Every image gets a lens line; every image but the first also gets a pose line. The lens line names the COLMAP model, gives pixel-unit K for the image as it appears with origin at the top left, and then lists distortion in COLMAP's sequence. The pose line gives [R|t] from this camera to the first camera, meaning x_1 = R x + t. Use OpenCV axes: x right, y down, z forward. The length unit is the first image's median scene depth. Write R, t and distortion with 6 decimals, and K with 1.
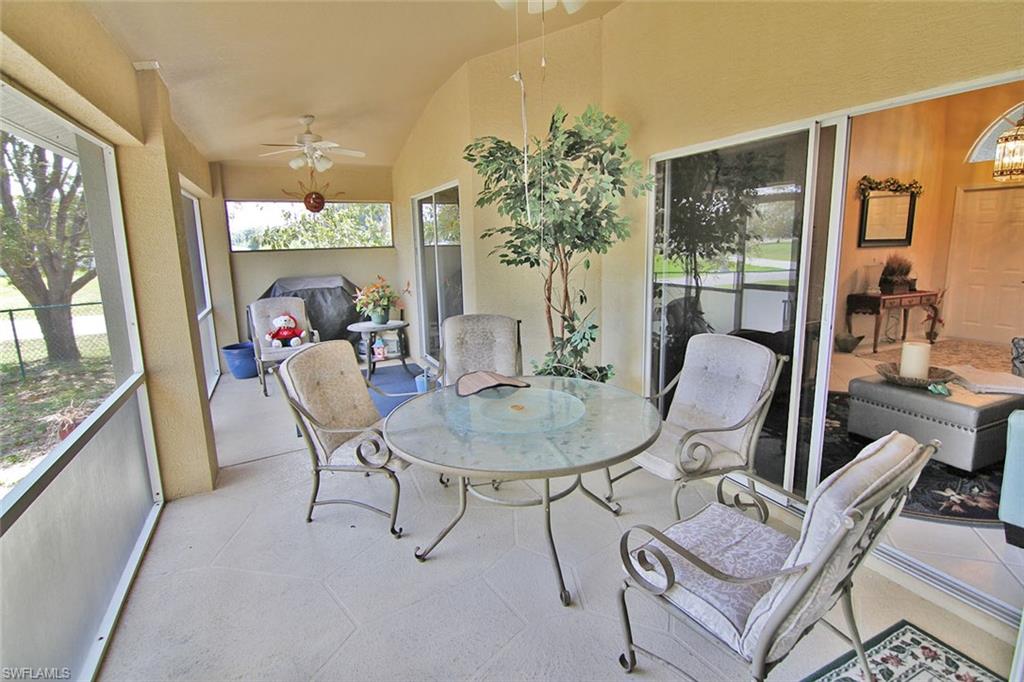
lens RADIAL K [[521.7, 0, 512.7], [0, 521.7, 339.8], [0, 0, 1]] dist [-0.009821, -0.007907]
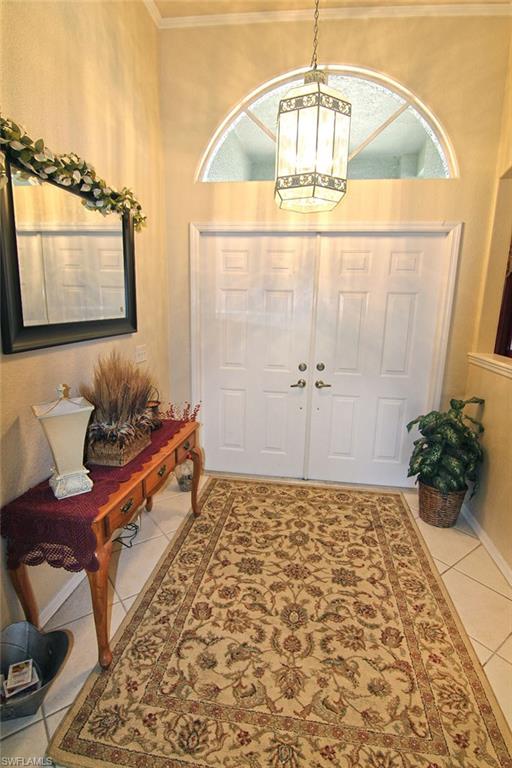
lens RADIAL K [[391.2, 0, 255.8], [0, 391.2, 383.9], [0, 0, 1]] dist [-0.009821, -0.007907]
pose [[0.554590, -0.137384, 0.820704, 0.539909], [0.120681, 0.989129, 0.084028, -0.154906], [-0.823326, 0.052442, 0.565140, 0.724514]]
